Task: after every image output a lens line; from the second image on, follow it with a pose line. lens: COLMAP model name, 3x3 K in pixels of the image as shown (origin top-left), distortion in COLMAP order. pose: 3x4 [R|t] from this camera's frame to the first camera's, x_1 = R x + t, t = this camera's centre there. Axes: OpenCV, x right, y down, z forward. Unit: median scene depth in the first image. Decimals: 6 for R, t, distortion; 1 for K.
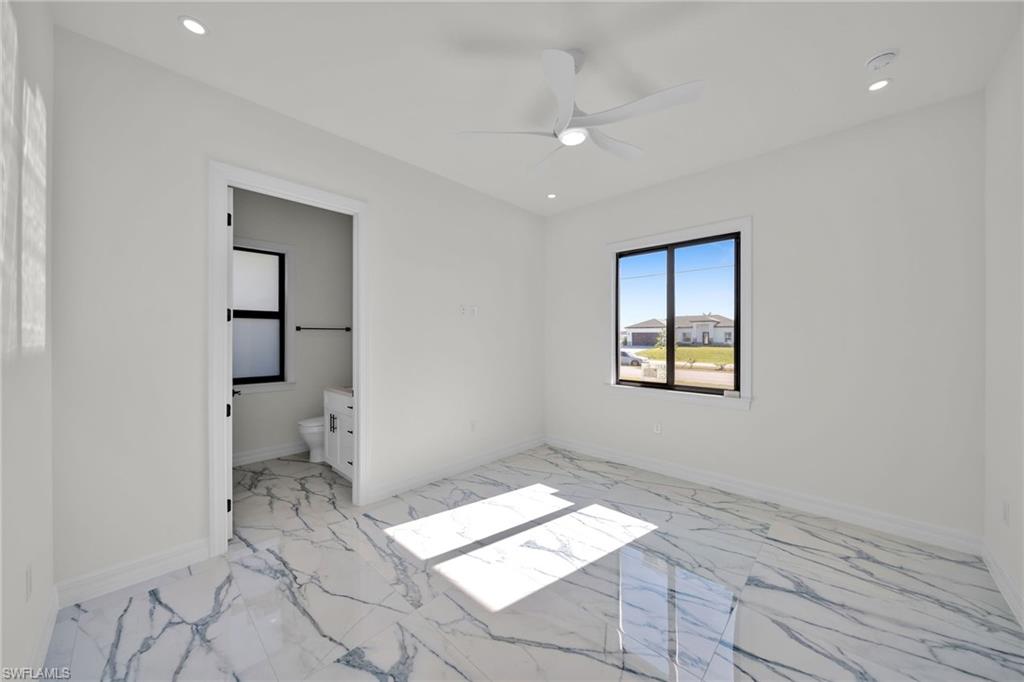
lens RADIAL K [[357.3, 0, 509.5], [0, 357.3, 343.7], [0, 0, 1]] dist [0.000493, -0.000379]
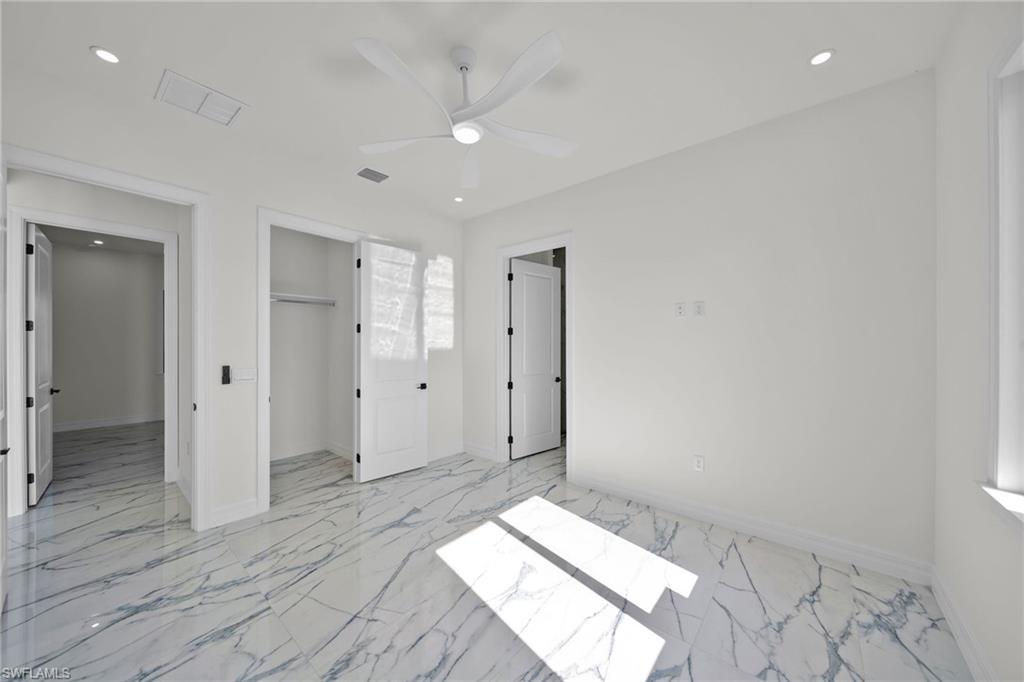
lens RADIAL K [[357.3, 0, 509.5], [0, 357.3, 343.7], [0, 0, 1]] dist [0.000493, -0.000379]
pose [[0.063776, -0.000578, -0.997964, 0.945912], [-0.019489, 0.999808, -0.001825, -0.007674], [0.997774, 0.019565, 0.063753, 0.869050]]
